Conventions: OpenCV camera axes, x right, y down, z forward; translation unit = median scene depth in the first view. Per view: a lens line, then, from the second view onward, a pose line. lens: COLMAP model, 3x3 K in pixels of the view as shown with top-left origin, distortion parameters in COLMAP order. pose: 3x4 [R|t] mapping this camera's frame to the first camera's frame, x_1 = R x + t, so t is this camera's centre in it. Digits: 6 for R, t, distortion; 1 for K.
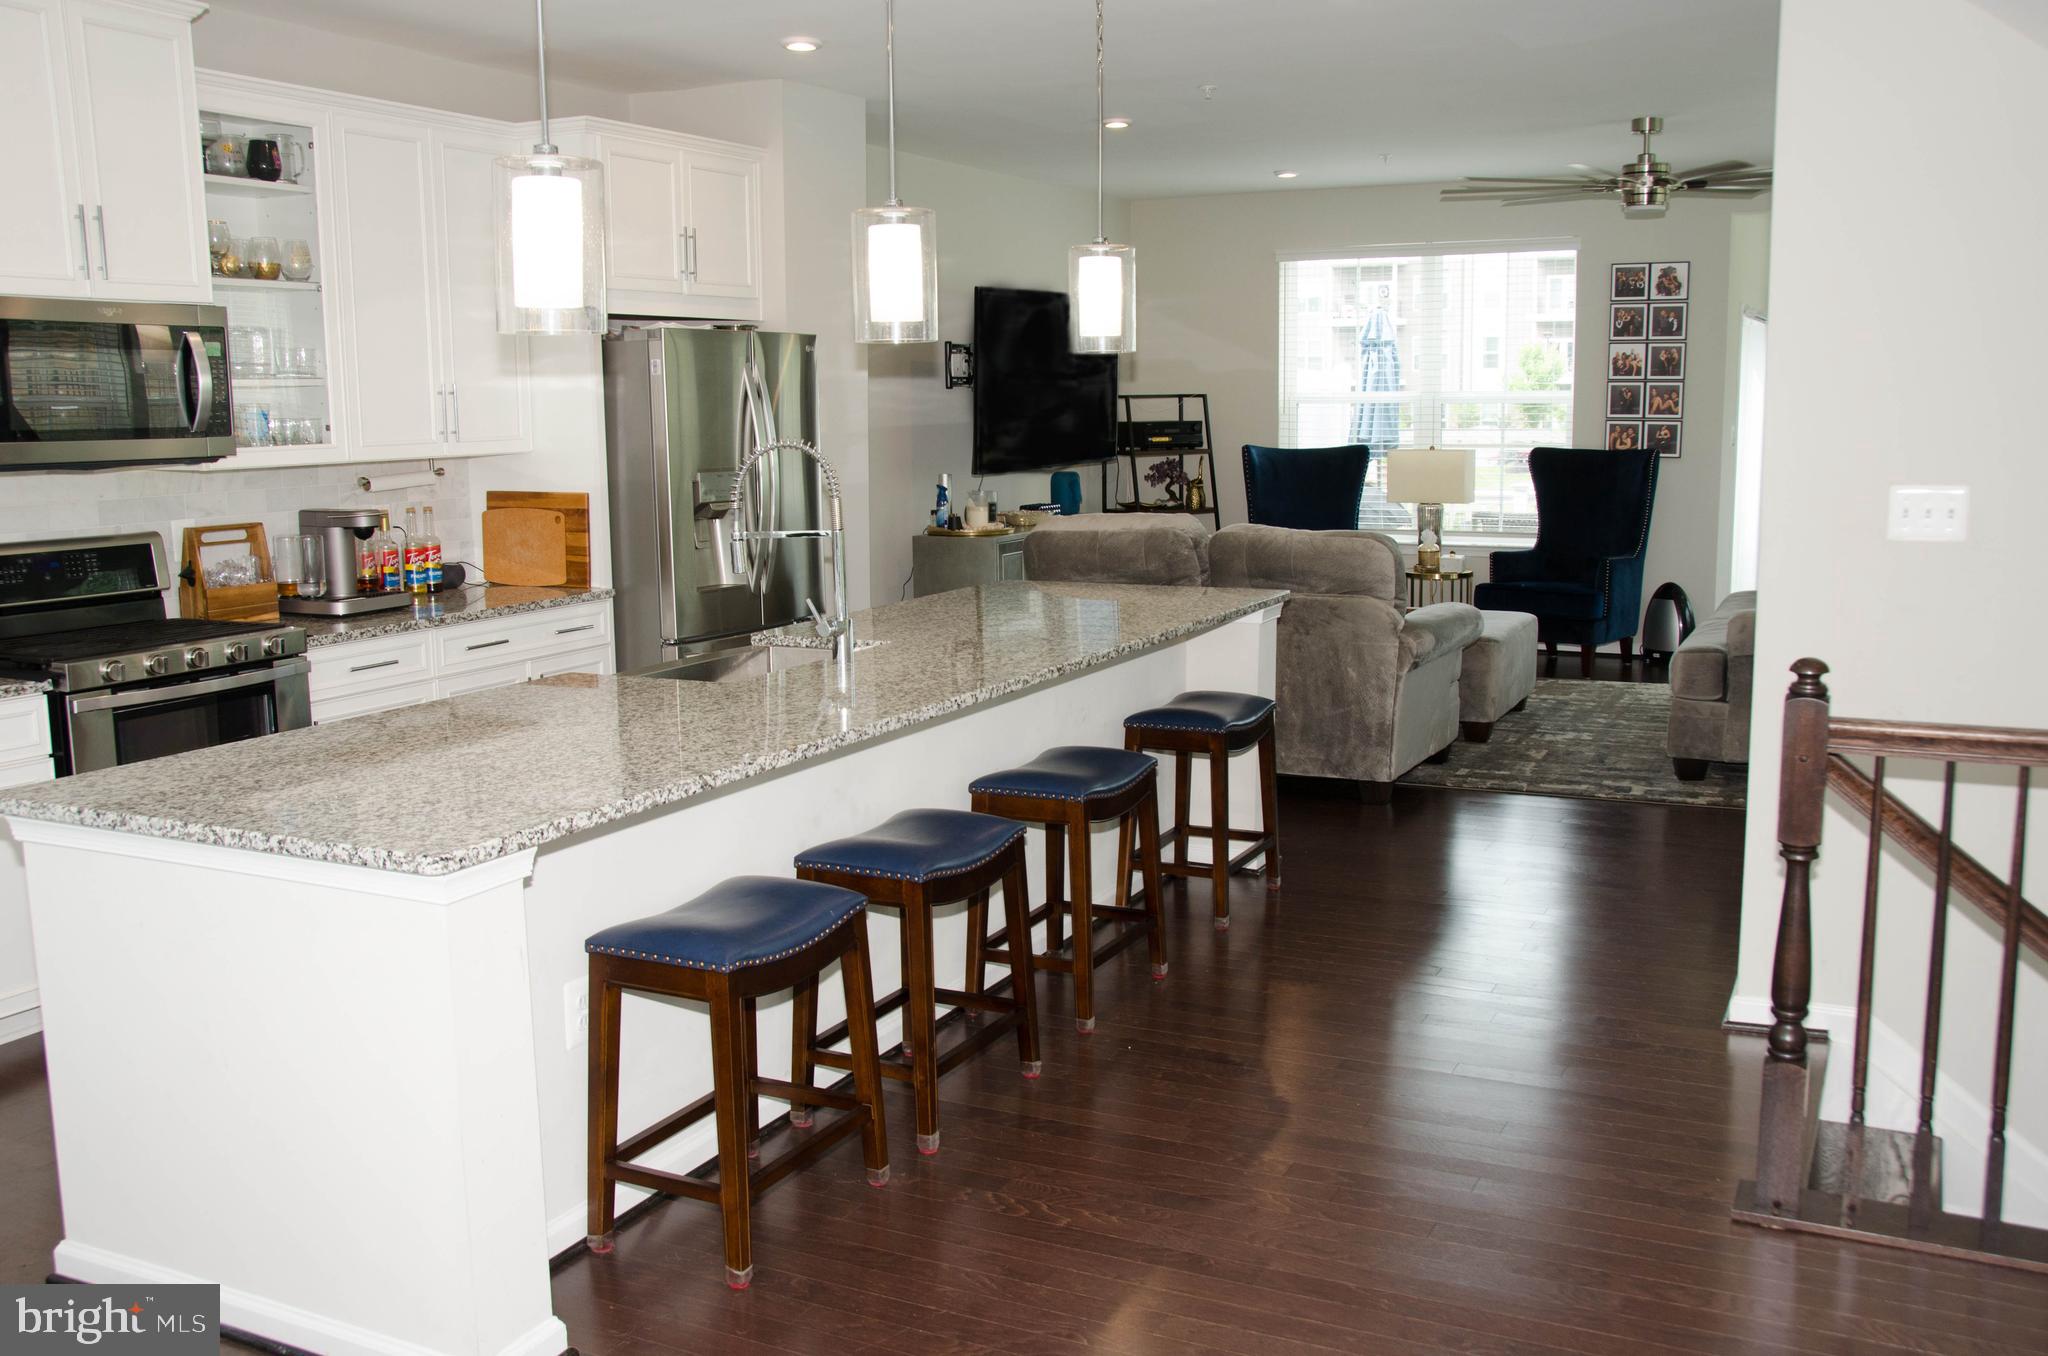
lens RADIAL K [[1912.6, 0, 1024.0], [0, 1912.6, 678.0], [0, 0, 1]] dist [-0.008024, -0.005352]
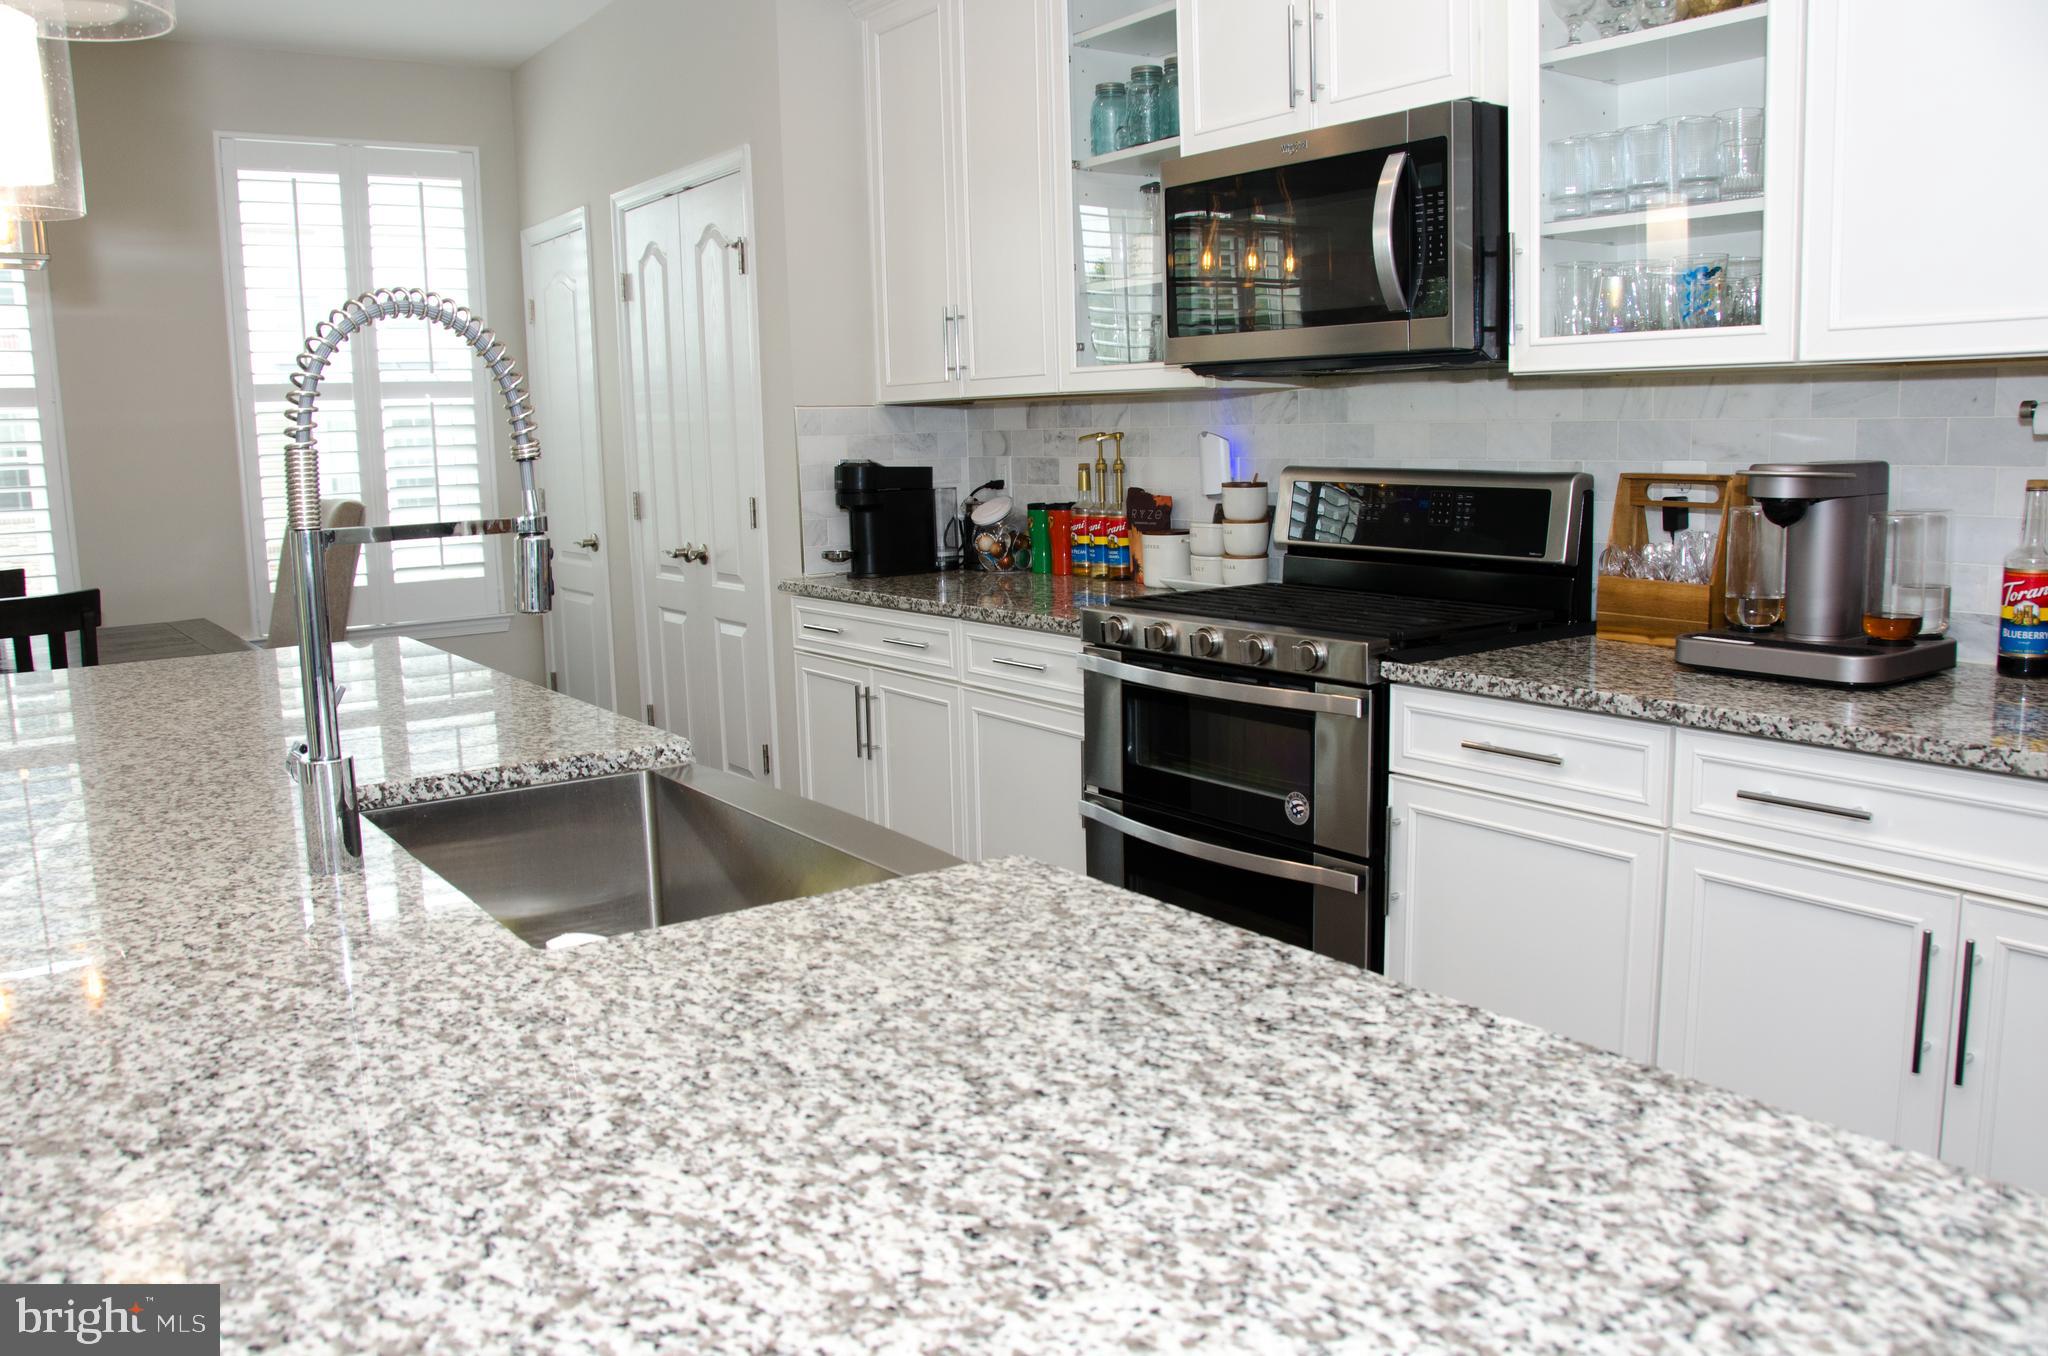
lens RADIAL K [[1609.0, 0, 1024.0], [0, 1609.0, 678.0], [0, 0, 1]] dist [-0.170219, 0.129181]
pose [[-0.483996, 0.154290, -0.861361, 0.098483], [-0.098323, 0.968512, 0.228731, -0.119698], [0.869529, 0.195397, -0.453586, 1.160492]]
